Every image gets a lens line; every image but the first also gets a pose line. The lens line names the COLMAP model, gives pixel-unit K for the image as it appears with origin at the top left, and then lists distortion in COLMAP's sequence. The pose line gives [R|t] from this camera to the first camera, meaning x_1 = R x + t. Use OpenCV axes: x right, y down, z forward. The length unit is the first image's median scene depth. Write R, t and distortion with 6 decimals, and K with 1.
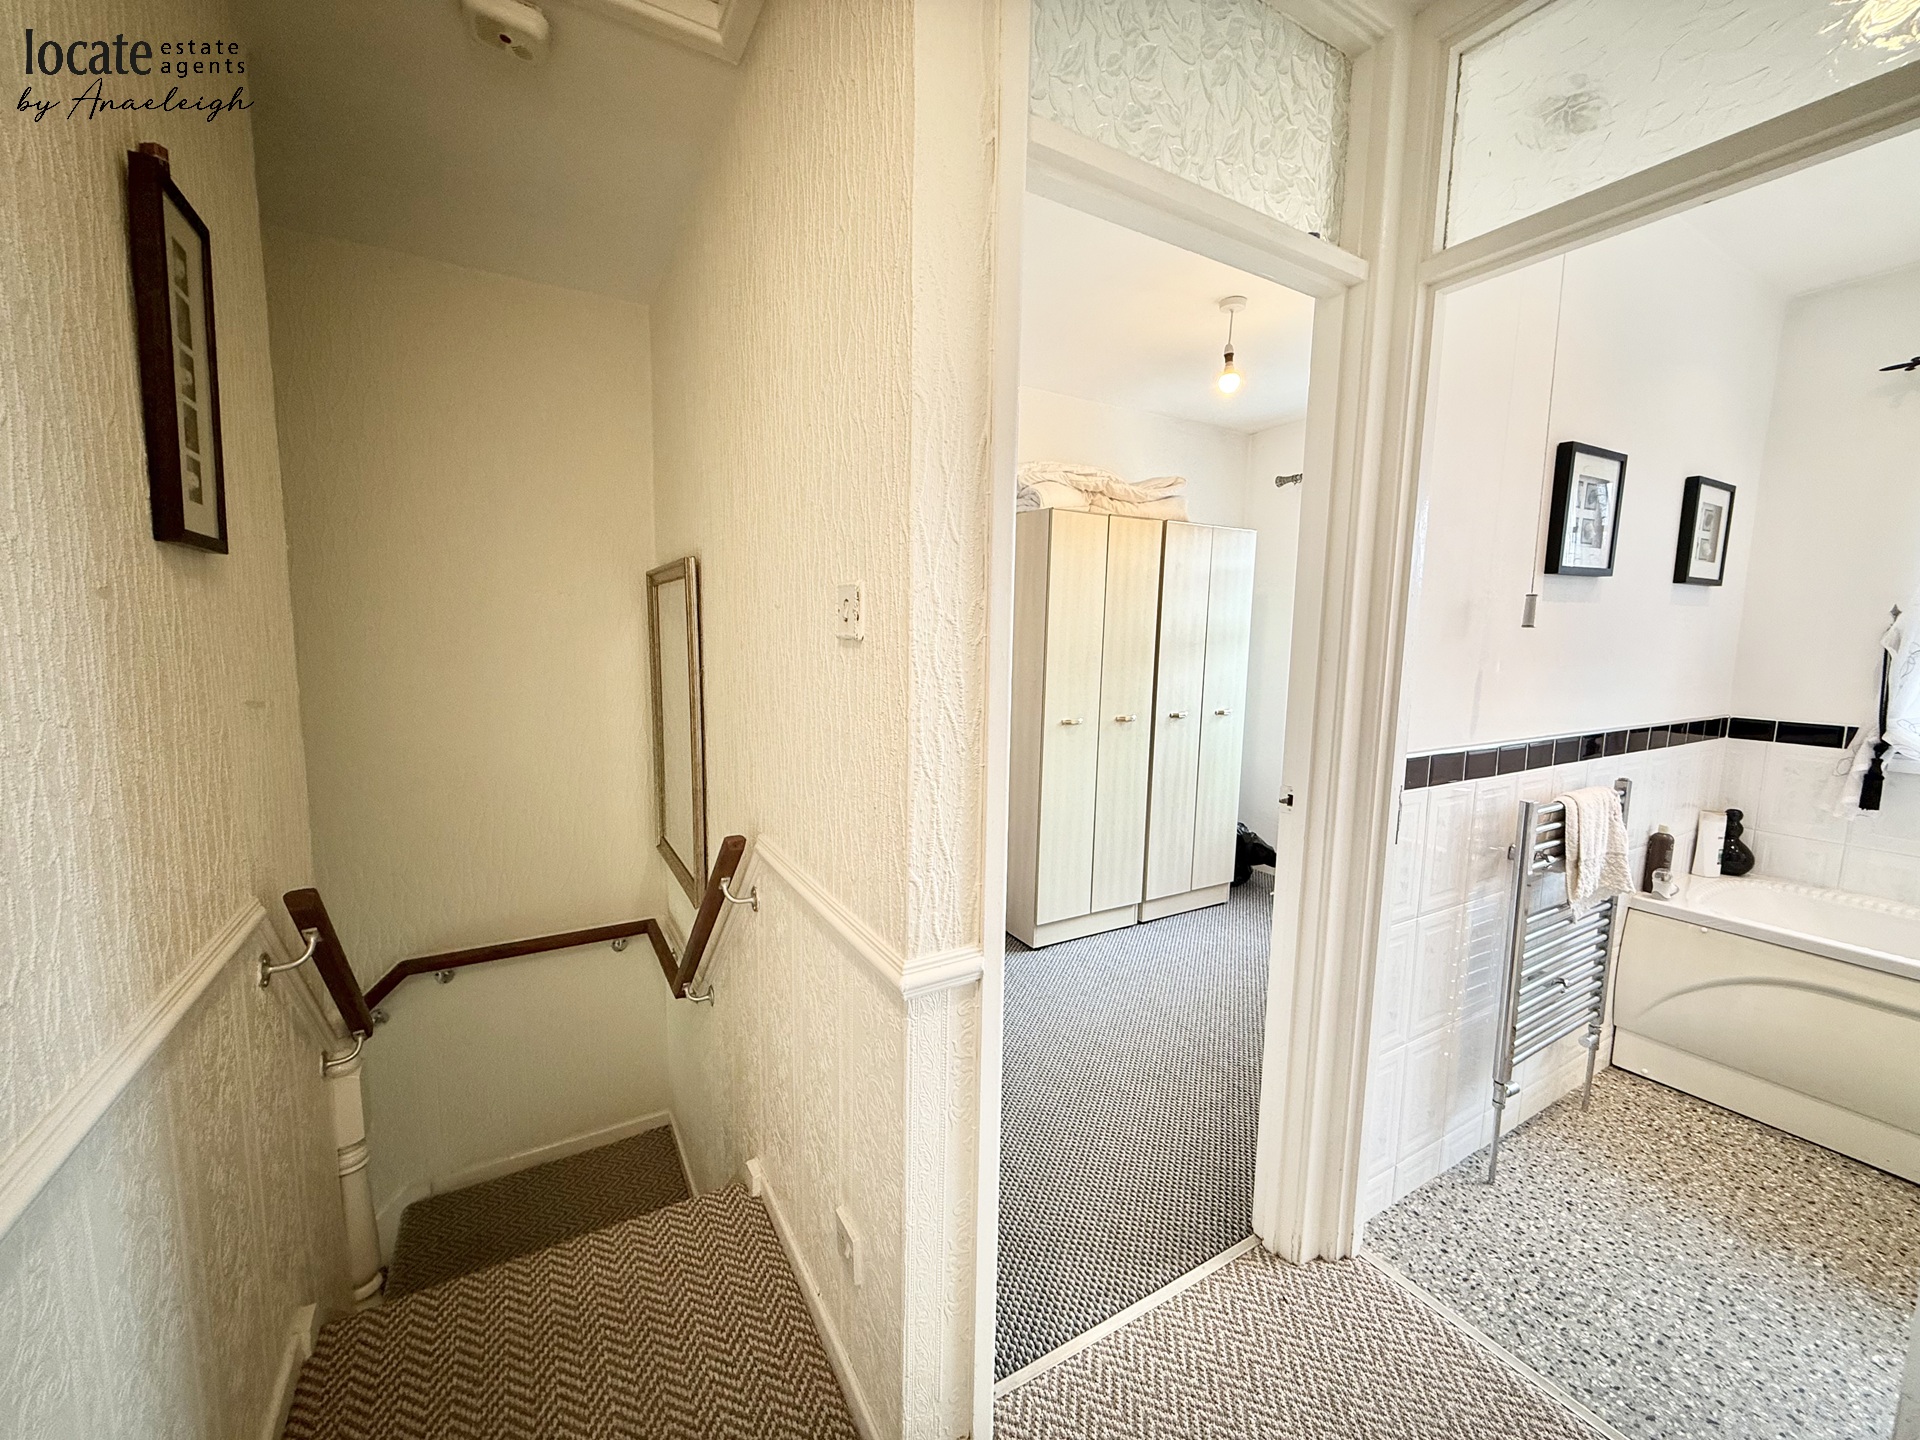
lens RADIAL K [[761.1, 0, 952.6], [0, 761.1, 721.7], [0, 0, 1]] dist [-0.000408, -0.000278]
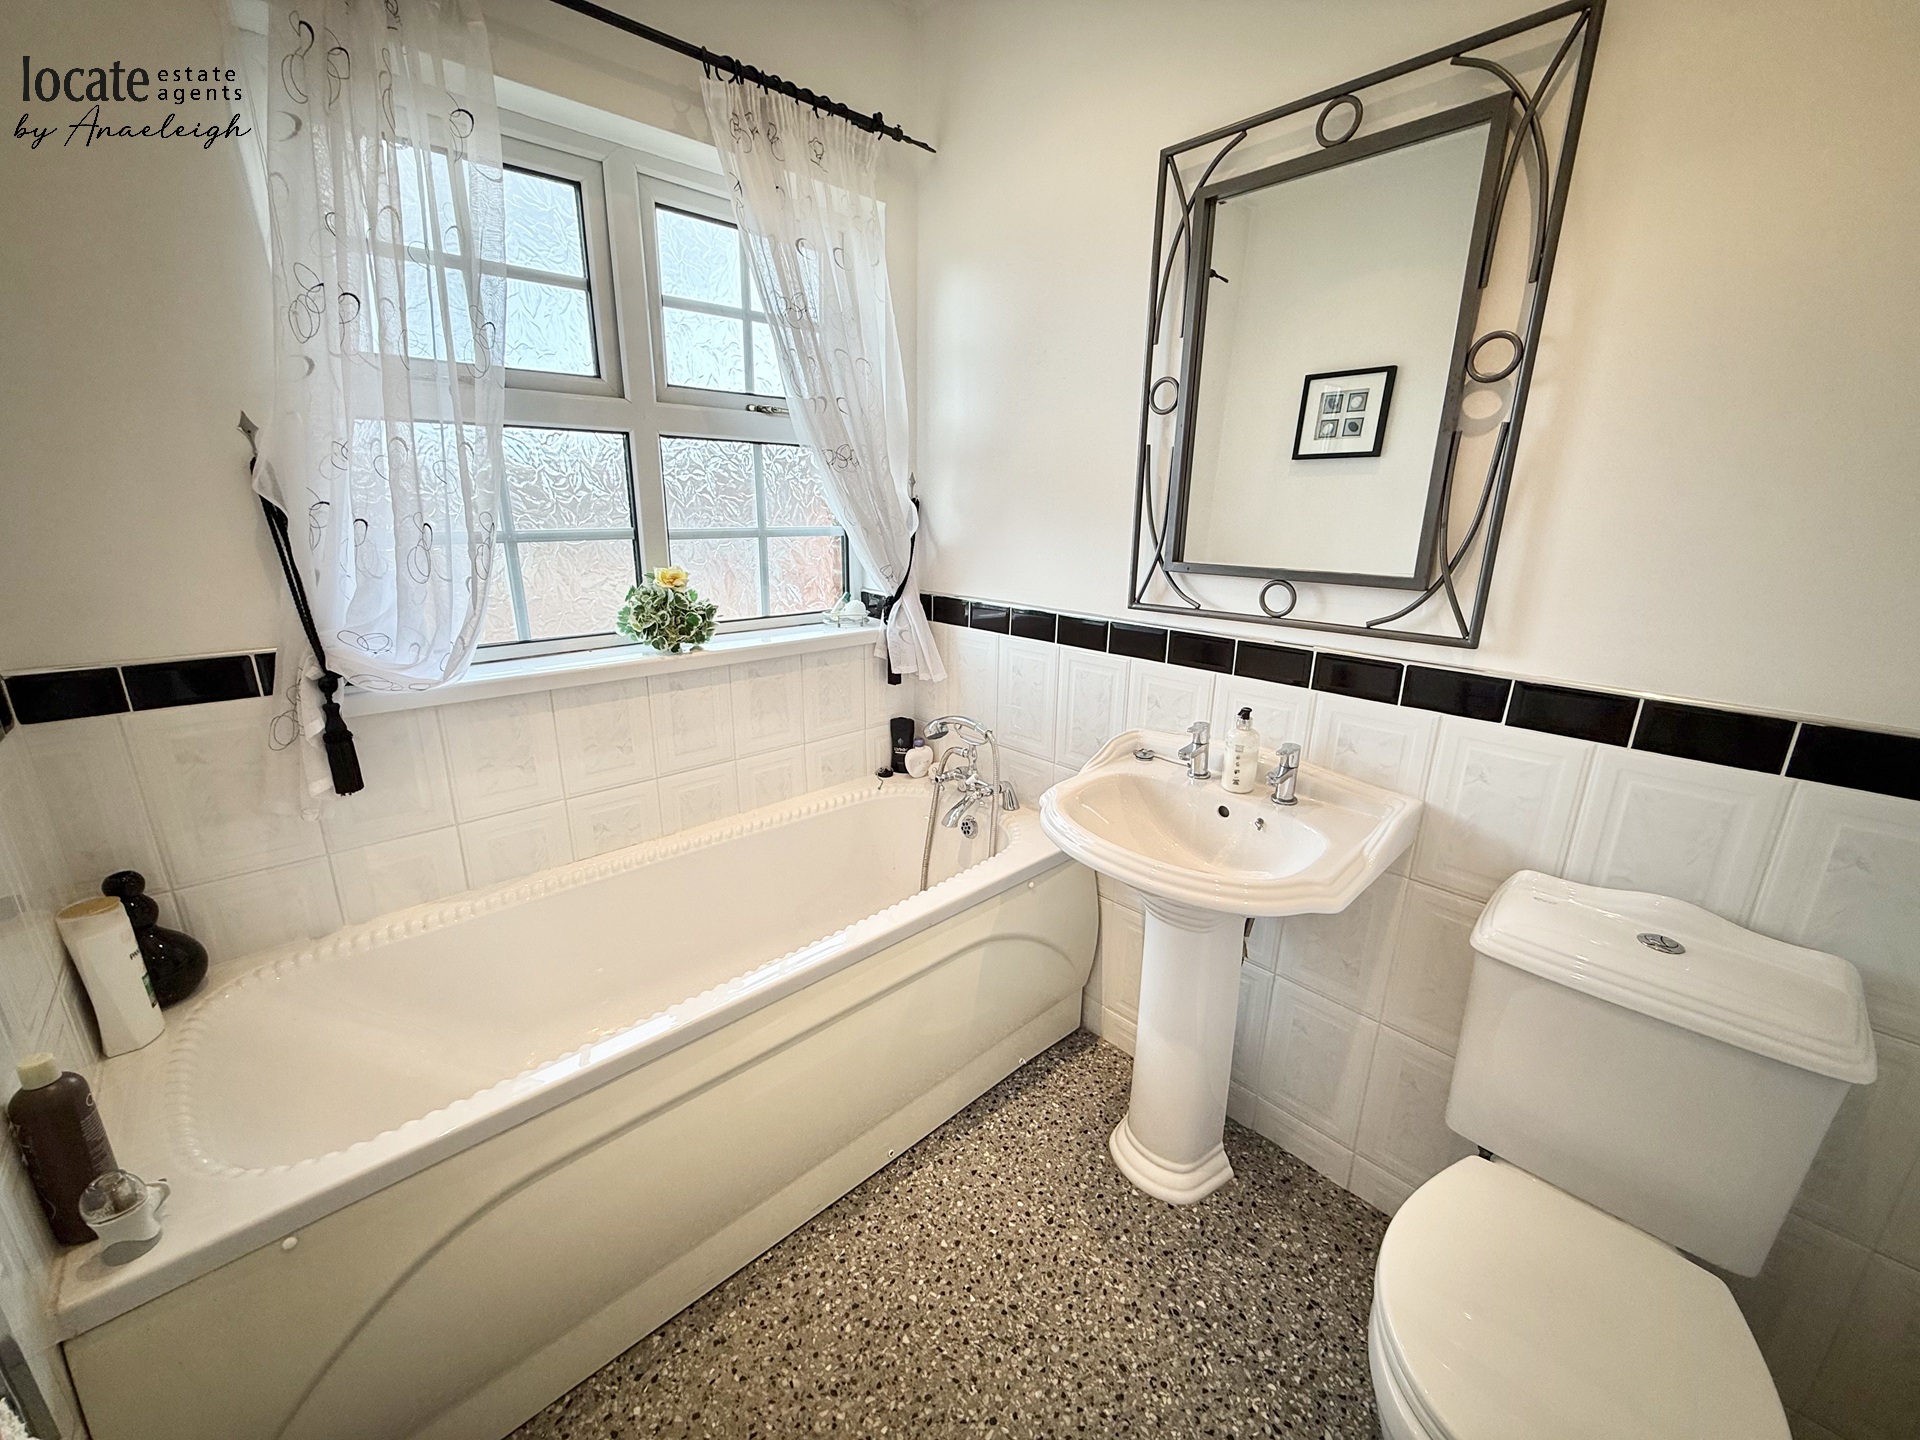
lens RADIAL K [[761.1, 0, 952.6], [0, 761.1, 721.7], [0, 0, 1]] dist [-0.000408, -0.000278]
pose [[-0.211556, -0.286049, 0.934569, 0.585315], [0.109187, 0.943310, 0.313441, -0.063212], [-0.971248, 0.168353, -0.168330, 0.643070]]
